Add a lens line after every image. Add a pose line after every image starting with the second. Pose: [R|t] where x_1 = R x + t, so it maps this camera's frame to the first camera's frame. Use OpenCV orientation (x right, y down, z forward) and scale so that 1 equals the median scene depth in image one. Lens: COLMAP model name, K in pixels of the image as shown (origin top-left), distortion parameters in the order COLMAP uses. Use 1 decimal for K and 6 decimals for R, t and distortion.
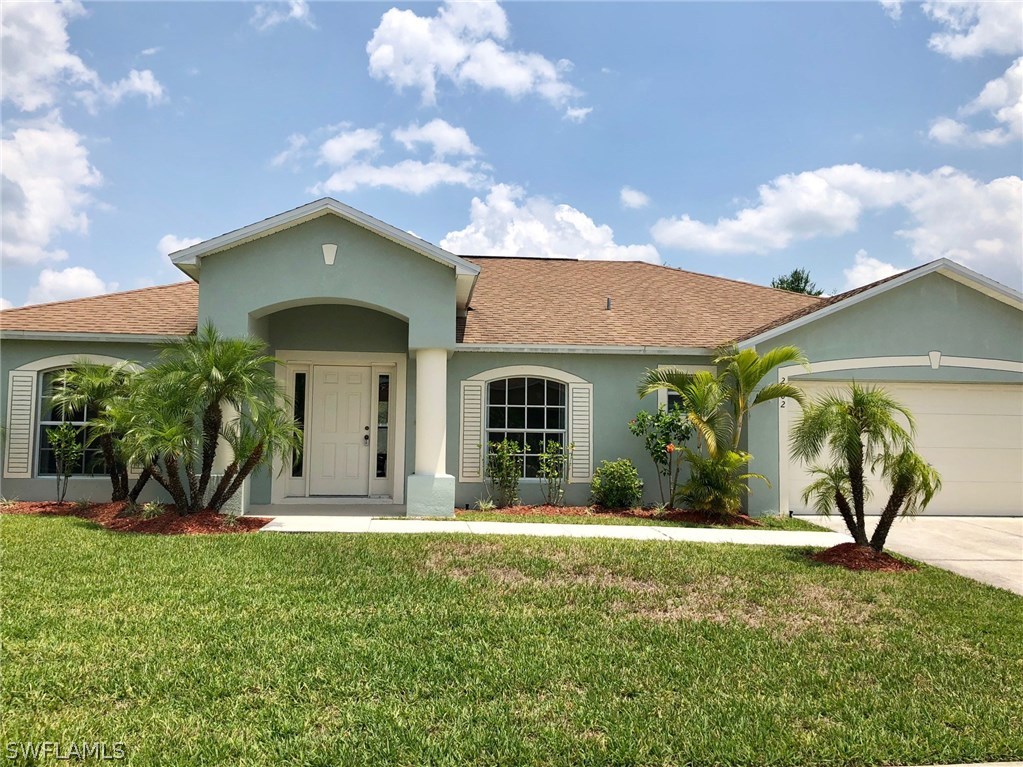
lens RADIAL K [[856.3, 0, 481.7], [0, 856.3, 383.2], [0, 0, 1]] dist [0.056183, -0.069043]
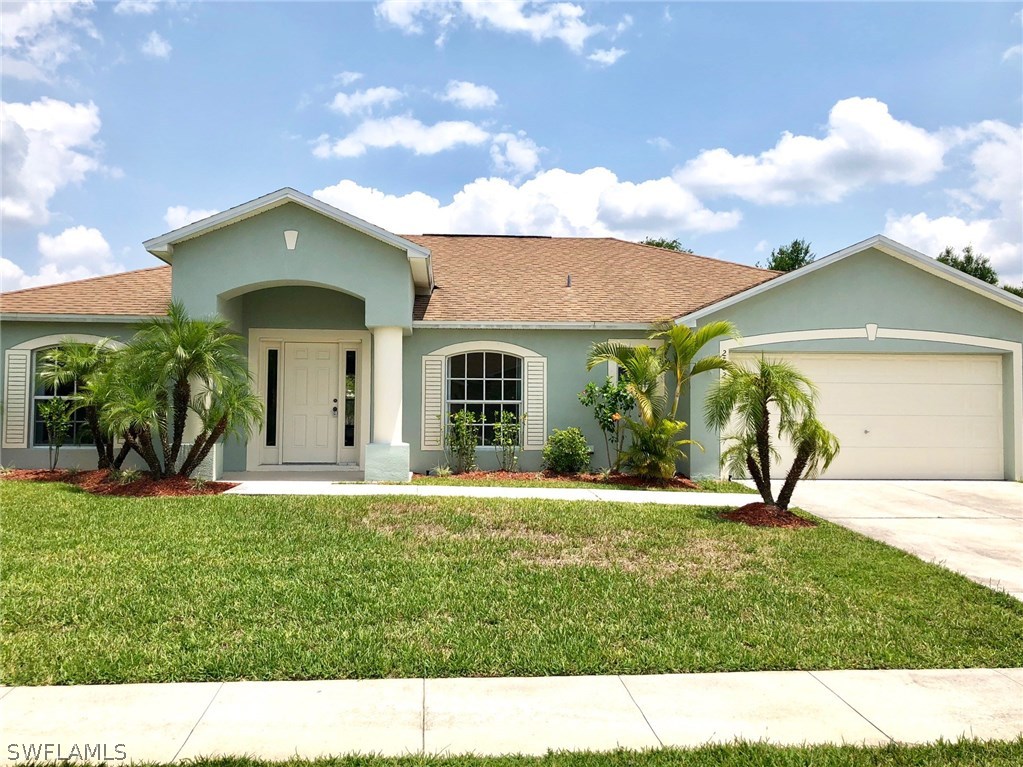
lens RADIAL K [[900.1, 0, 511.5], [0, 900.1, 383.5], [0, 0, 1]] dist [0.078682, -0.110419]
pose [[0.999372, -0.007157, -0.034719, 0.134868], [0.008305, 0.999420, 0.033040, -0.004813], [0.034462, -0.033308, 0.998851, -0.130144]]
